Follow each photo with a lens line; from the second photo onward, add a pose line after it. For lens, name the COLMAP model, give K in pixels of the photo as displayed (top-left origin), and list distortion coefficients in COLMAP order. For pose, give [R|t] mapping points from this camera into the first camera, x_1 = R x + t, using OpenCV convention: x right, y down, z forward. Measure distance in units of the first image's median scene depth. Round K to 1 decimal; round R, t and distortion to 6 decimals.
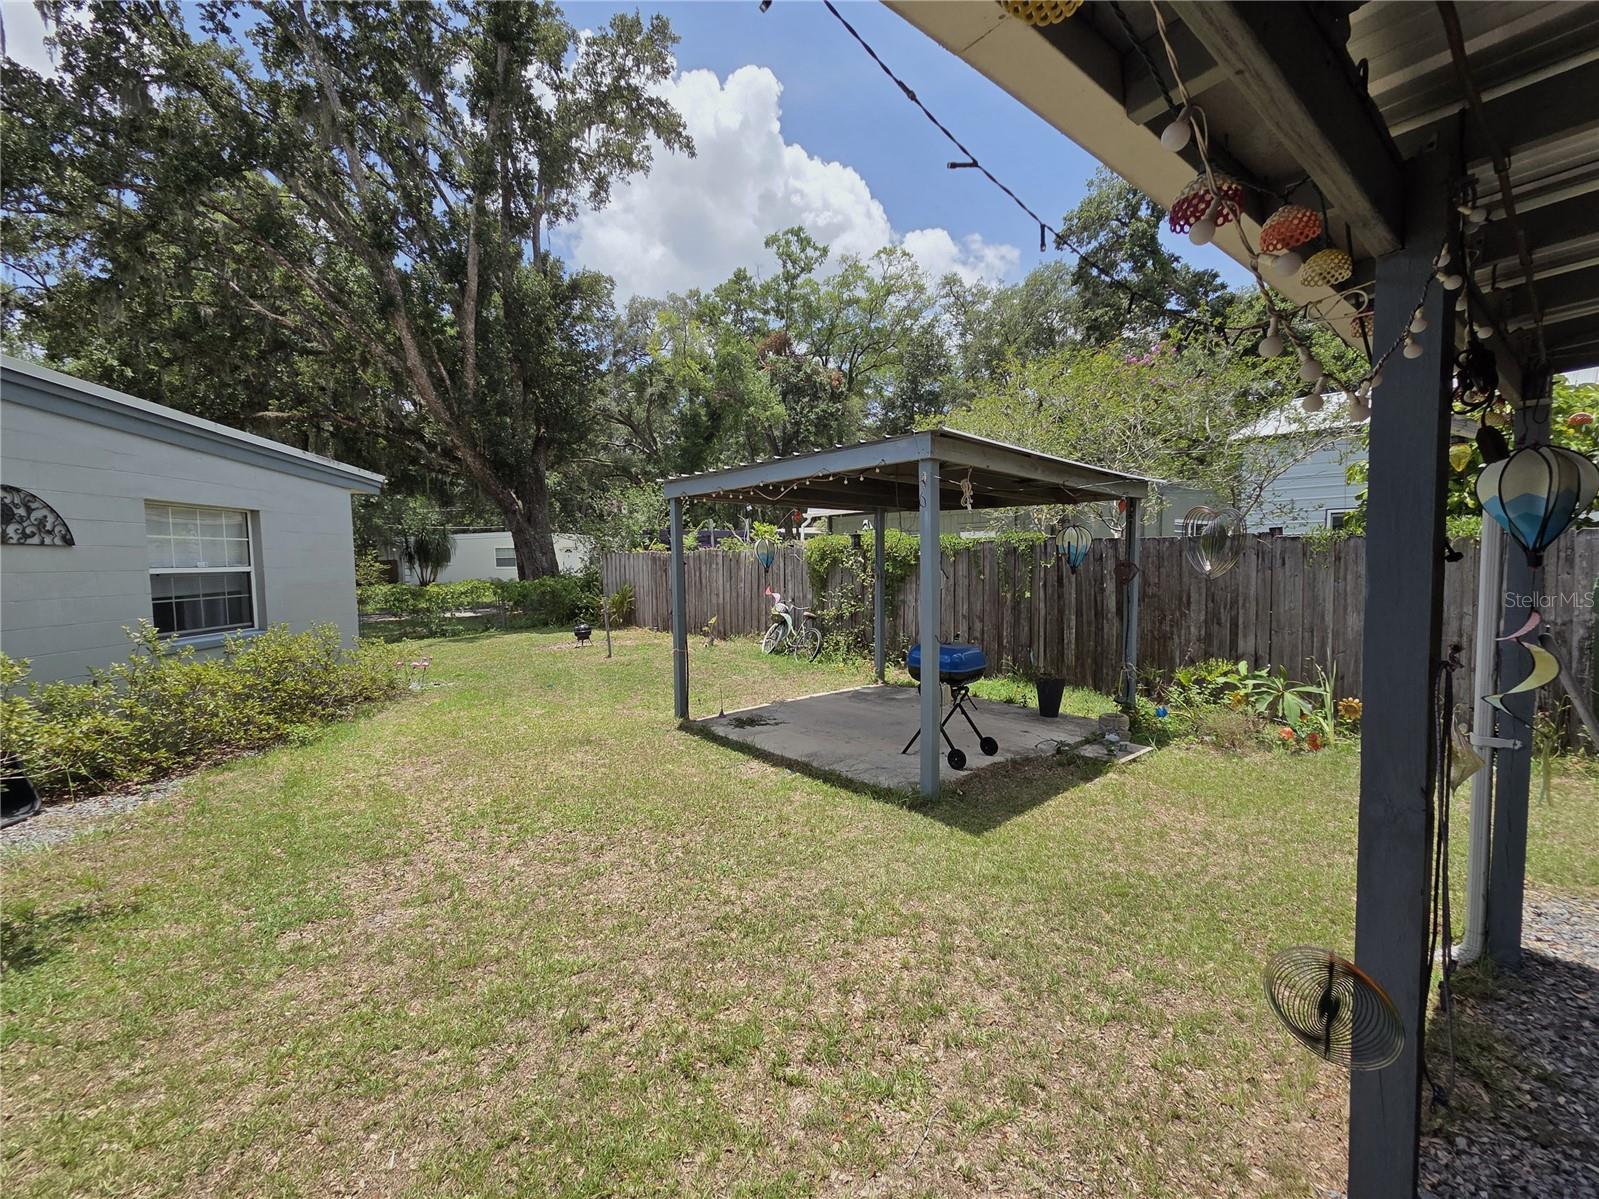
lens RADIAL K [[654.4, 0, 799.5], [0, 654.4, 599.5], [0, 0, 1]] dist [-0.001918, -0.000755]
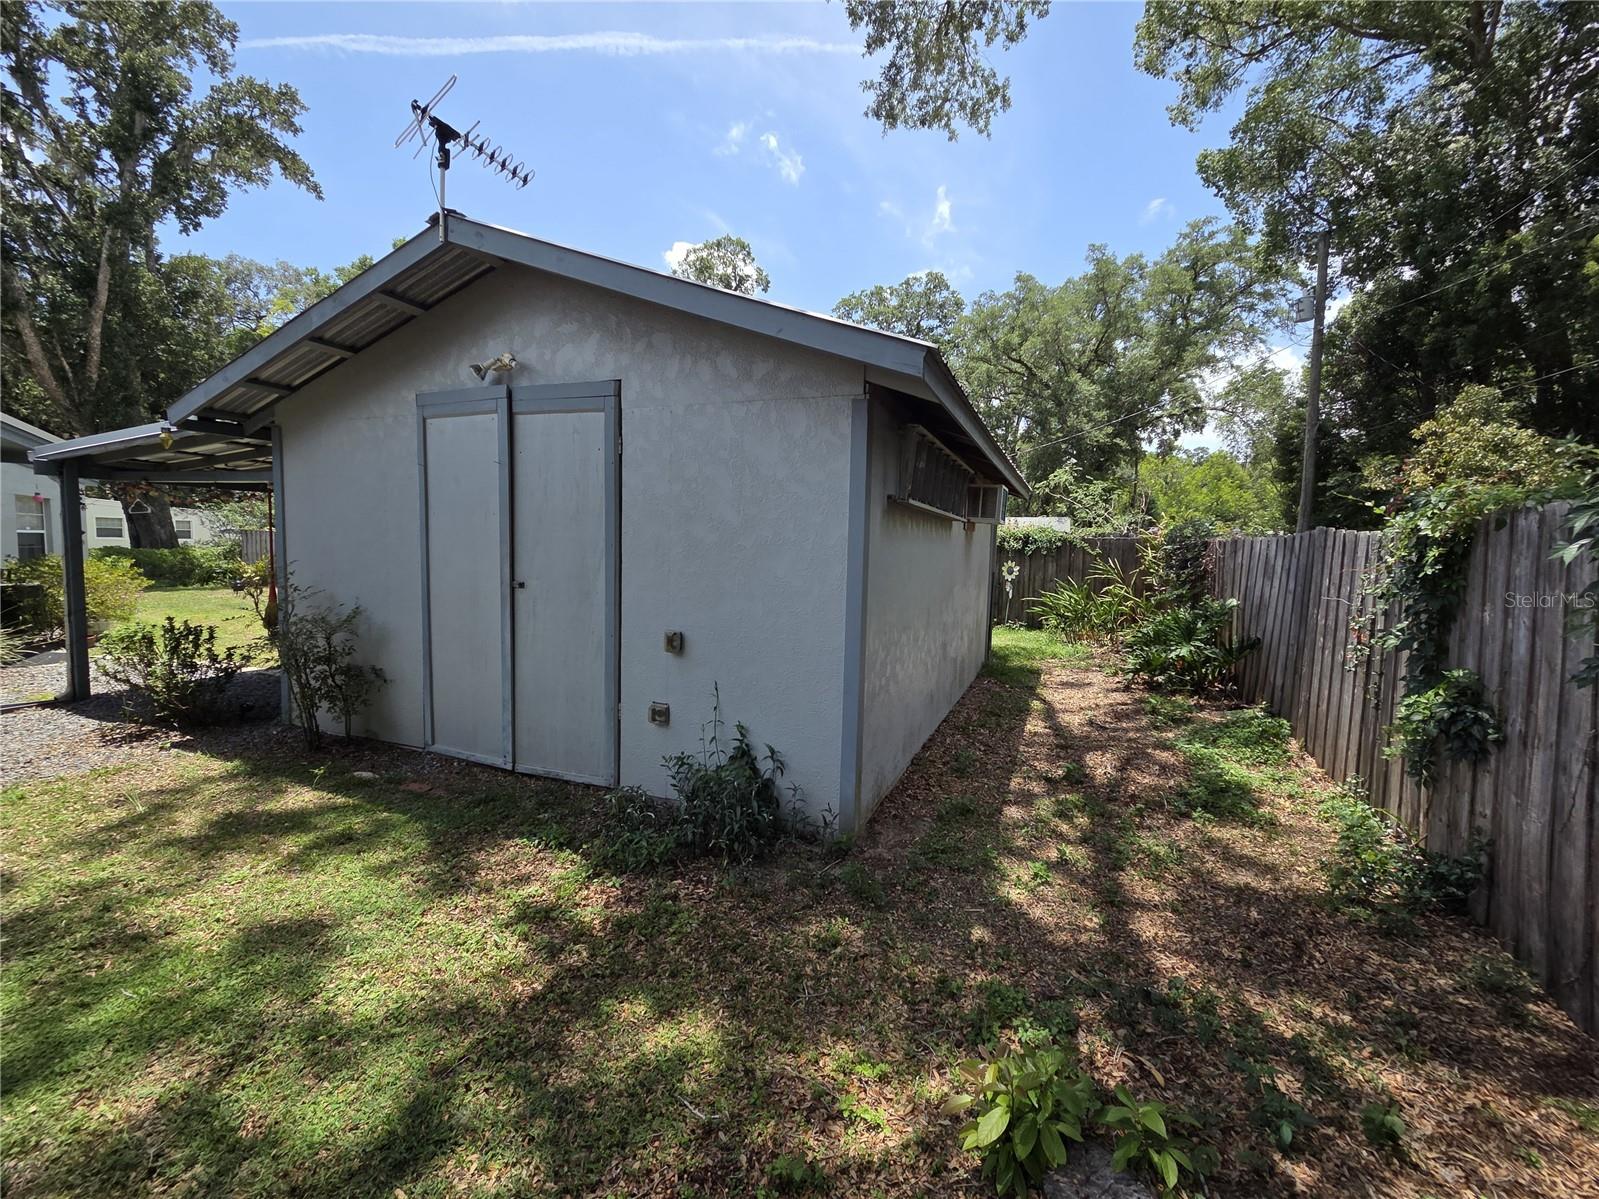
lens RADIAL K [[654.4, 0, 799.5], [0, 654.4, 599.5], [0, 0, 1]] dist [-0.001918, -0.000755]
pose [[0.878350, 0.000920, 0.478017, 0.037642], [-0.008802, 0.999860, 0.014249, 0.031163], [-0.477937, -0.016723, 0.878235, -0.485818]]
